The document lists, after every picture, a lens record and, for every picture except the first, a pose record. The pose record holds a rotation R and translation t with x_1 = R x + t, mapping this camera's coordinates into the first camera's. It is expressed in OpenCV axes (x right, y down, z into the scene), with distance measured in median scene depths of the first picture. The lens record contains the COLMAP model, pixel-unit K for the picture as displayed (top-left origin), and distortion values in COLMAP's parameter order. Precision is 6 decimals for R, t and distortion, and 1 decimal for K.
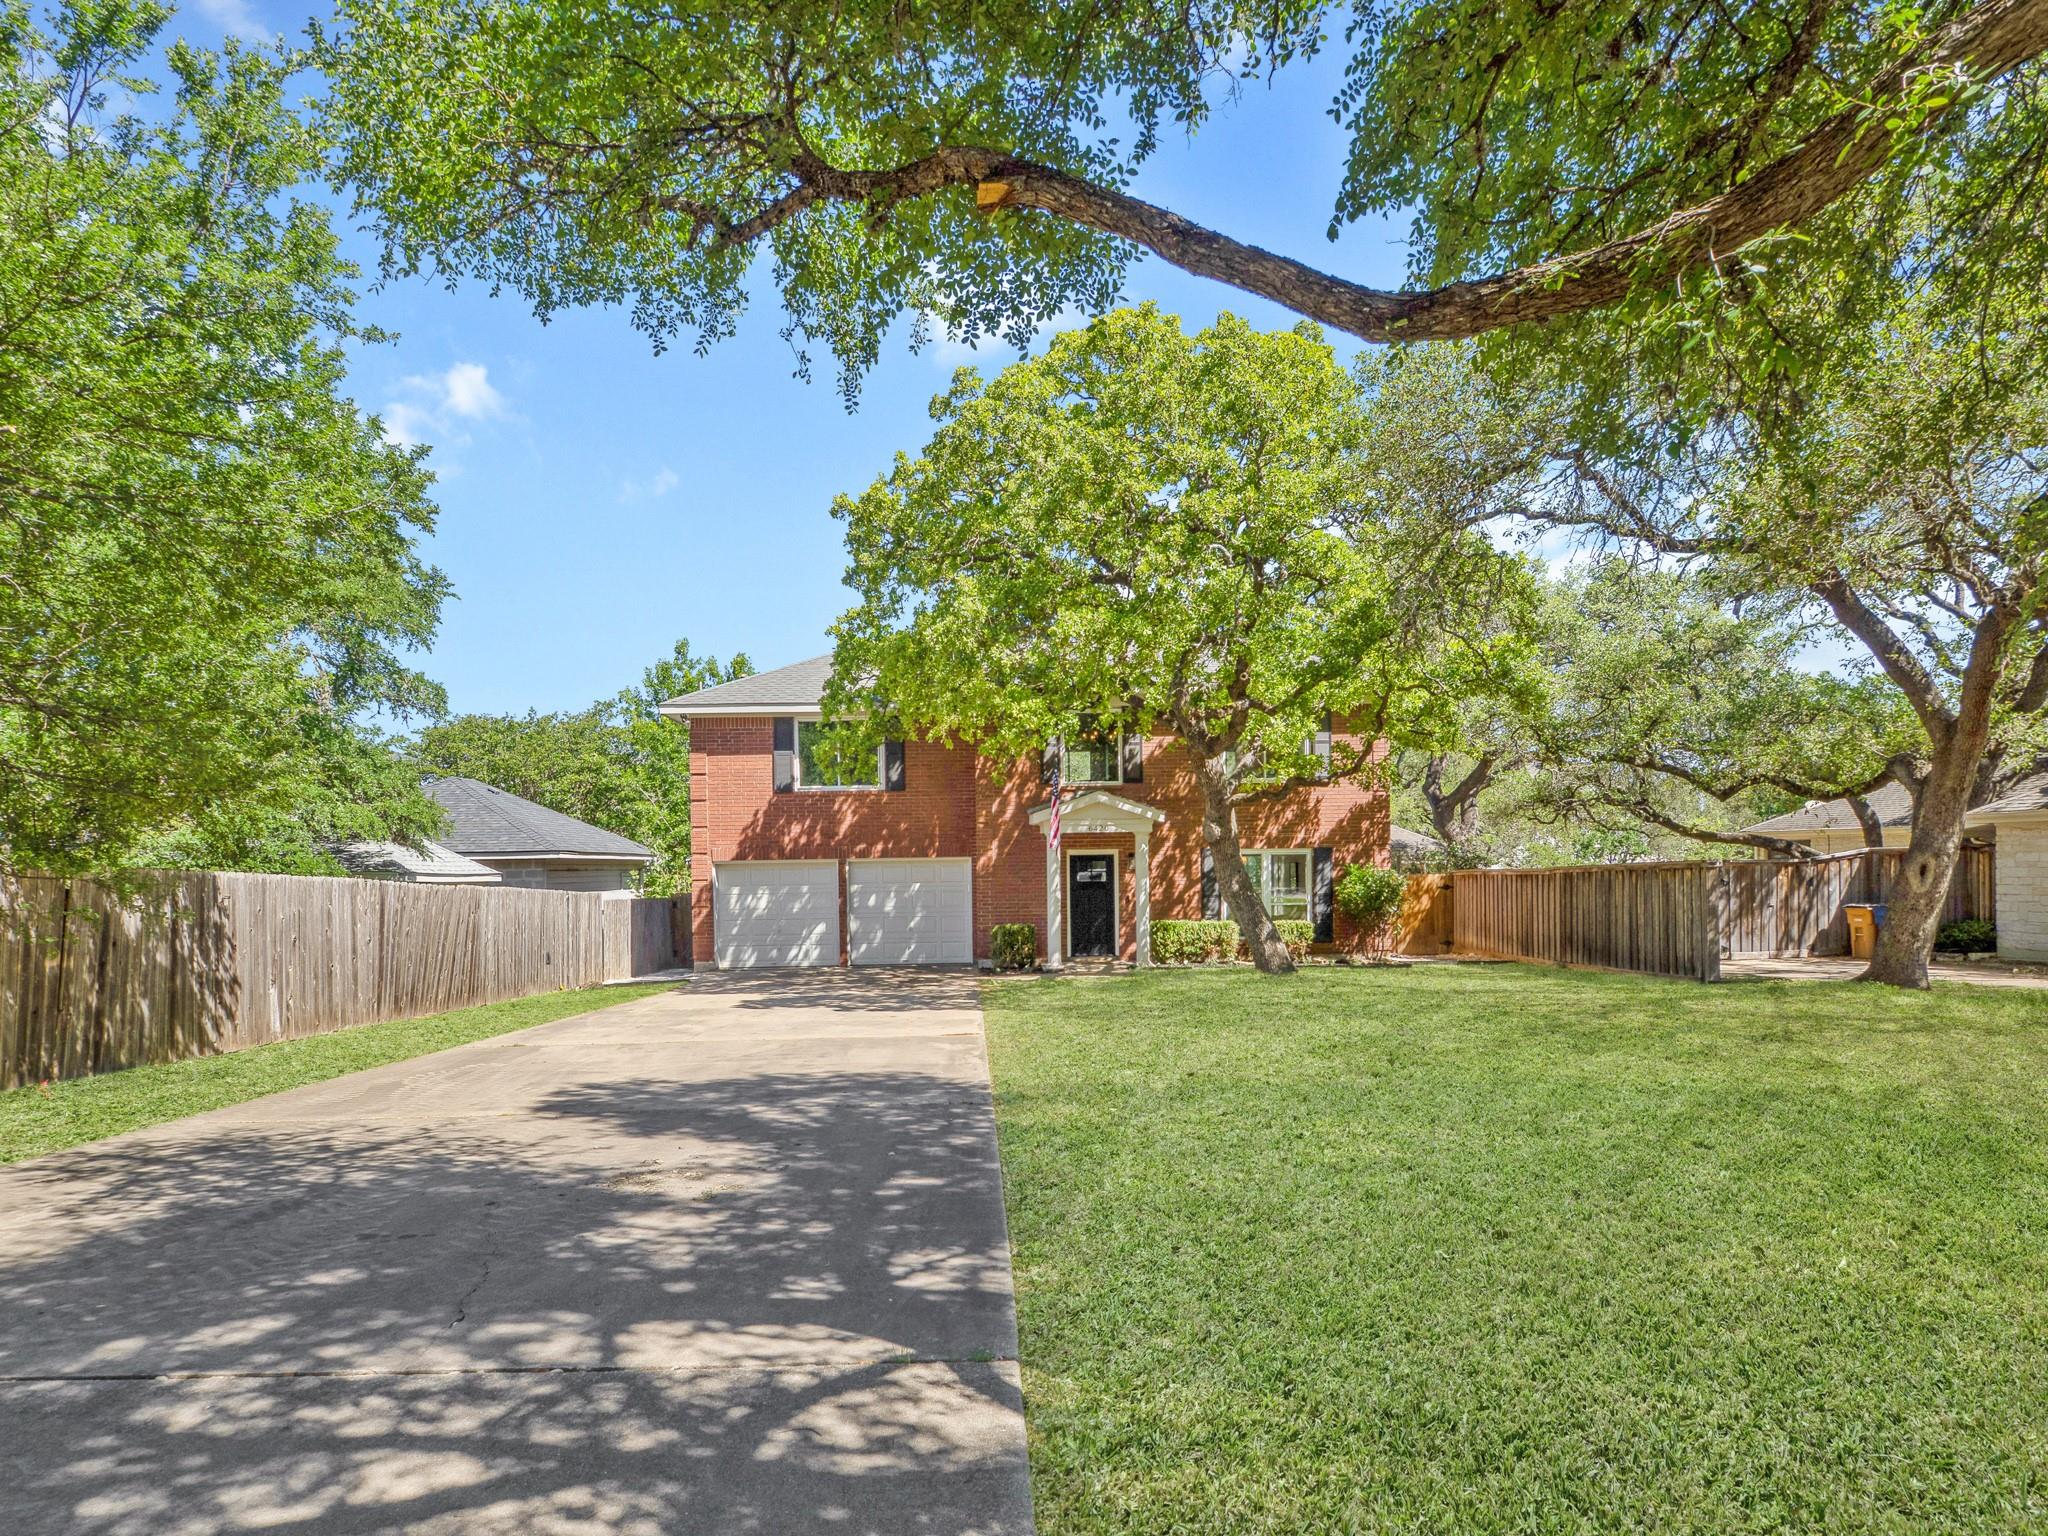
lens RADIAL K [[1138.7, 0, 1005.8], [0, 1138.7, 760.9], [0, 0, 1]] dist [-0.003187, -0.000690]
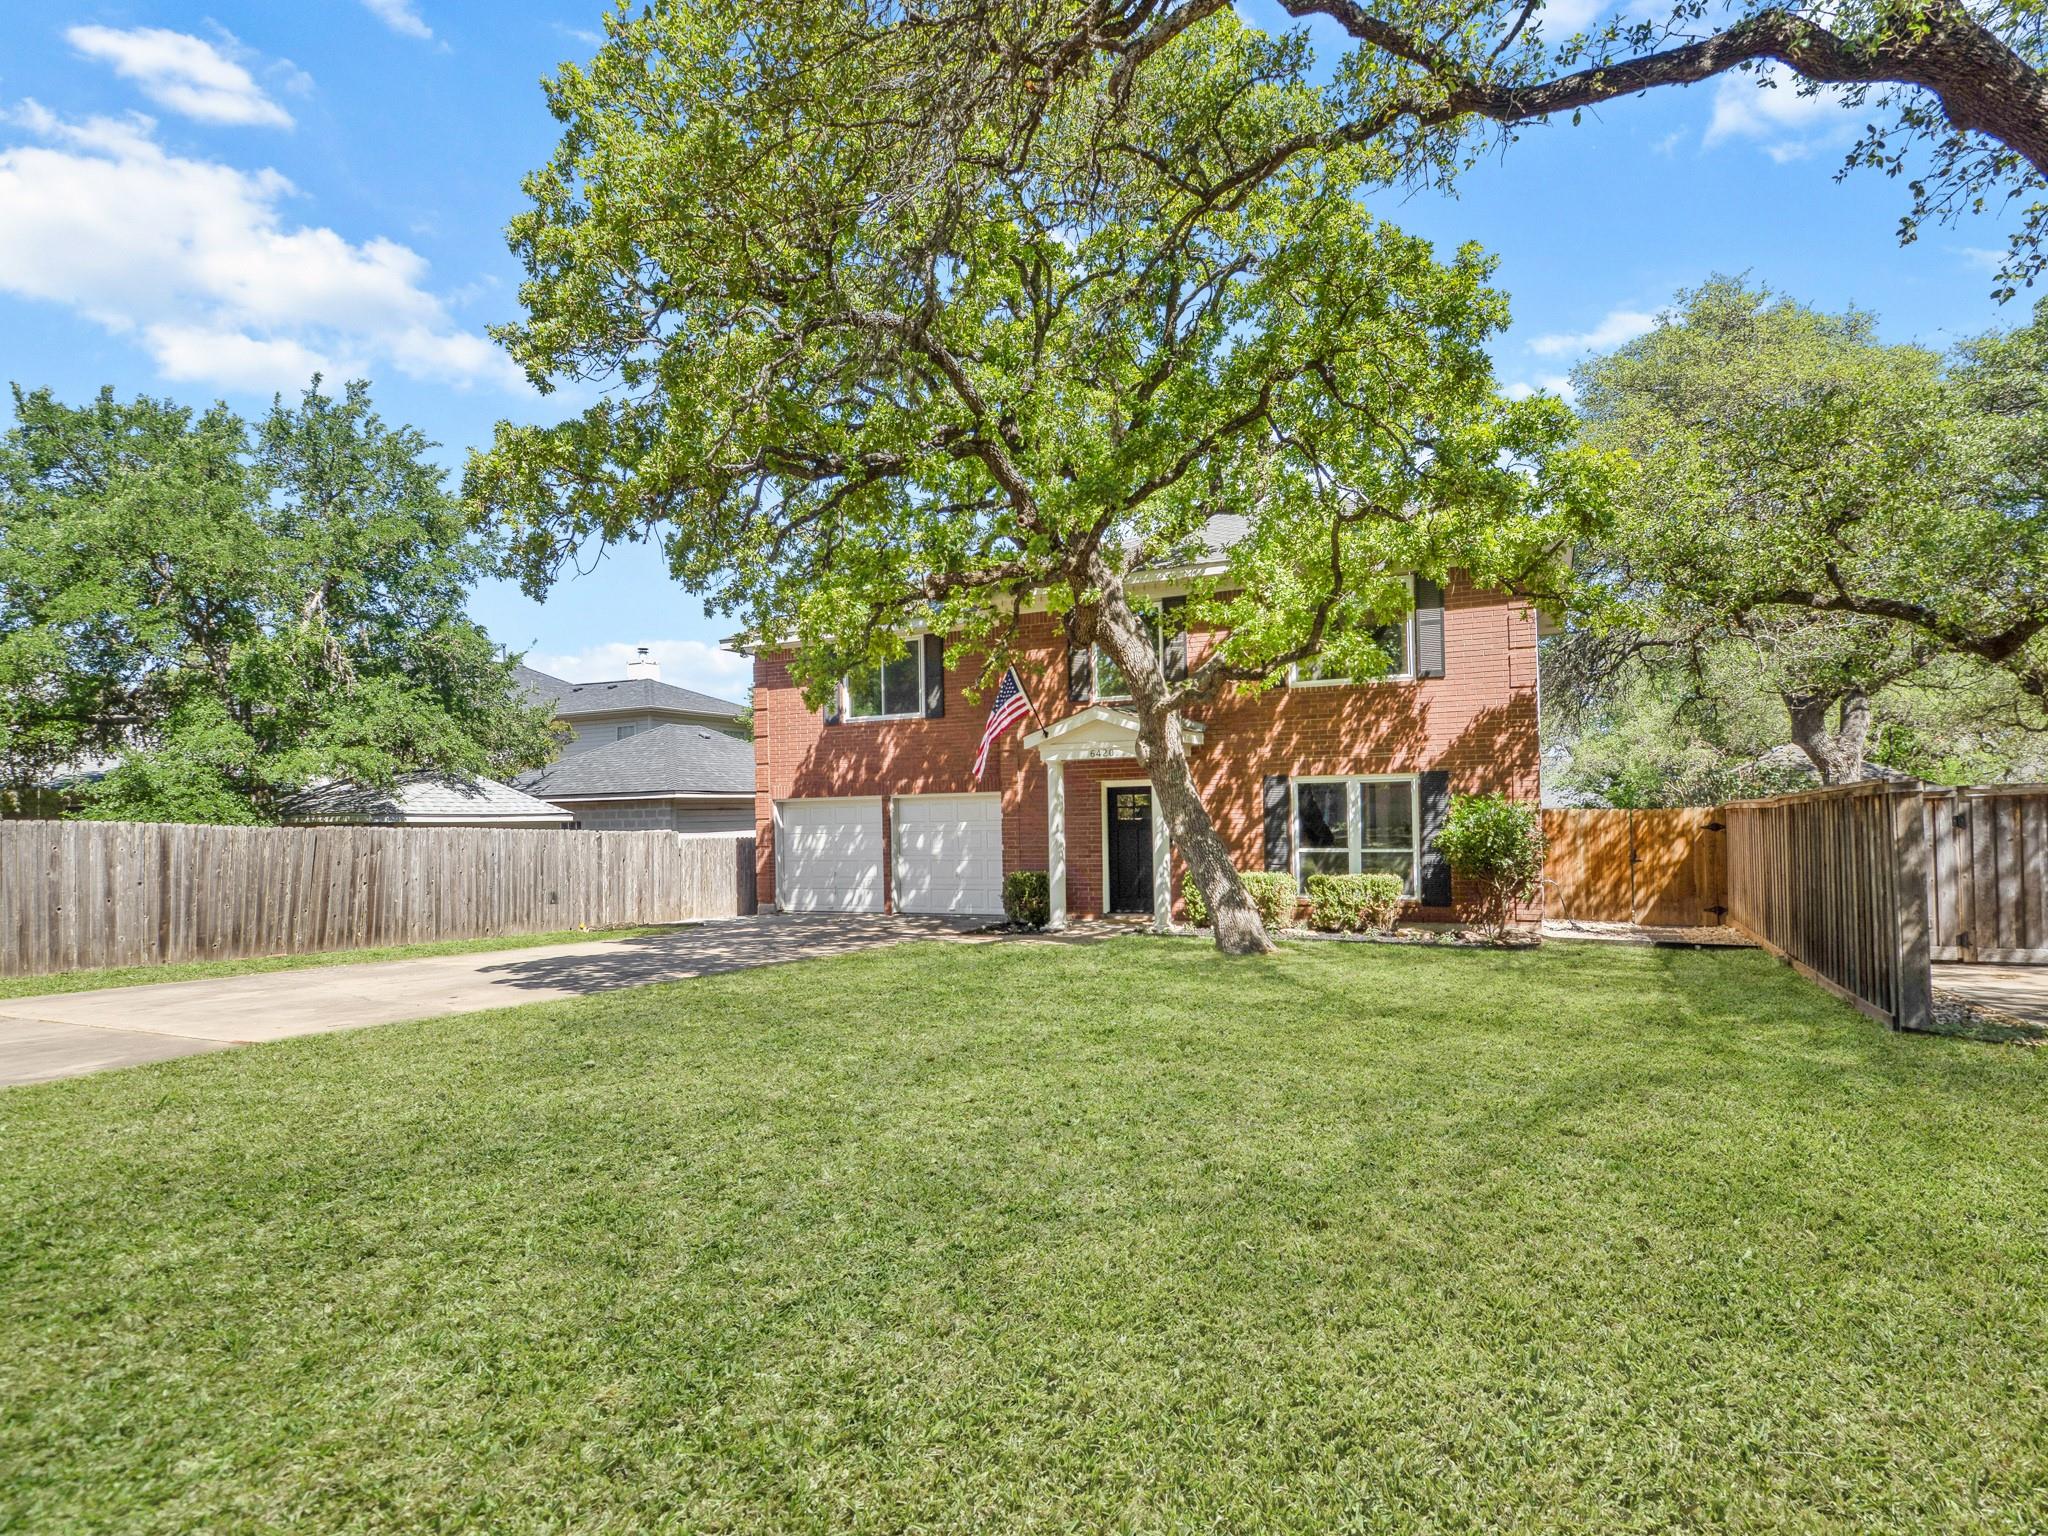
lens RADIAL K [[1066.5, 0, 1031.3], [0, 1066.5, 755.5], [0, 0, 1]] dist [-0.001191, -0.000338]
pose [[0.903137, -0.027666, -0.428460, 0.326949], [0.048091, 0.998160, 0.036918, 0.028768], [0.426650, -0.053948, 0.902806, 0.291016]]
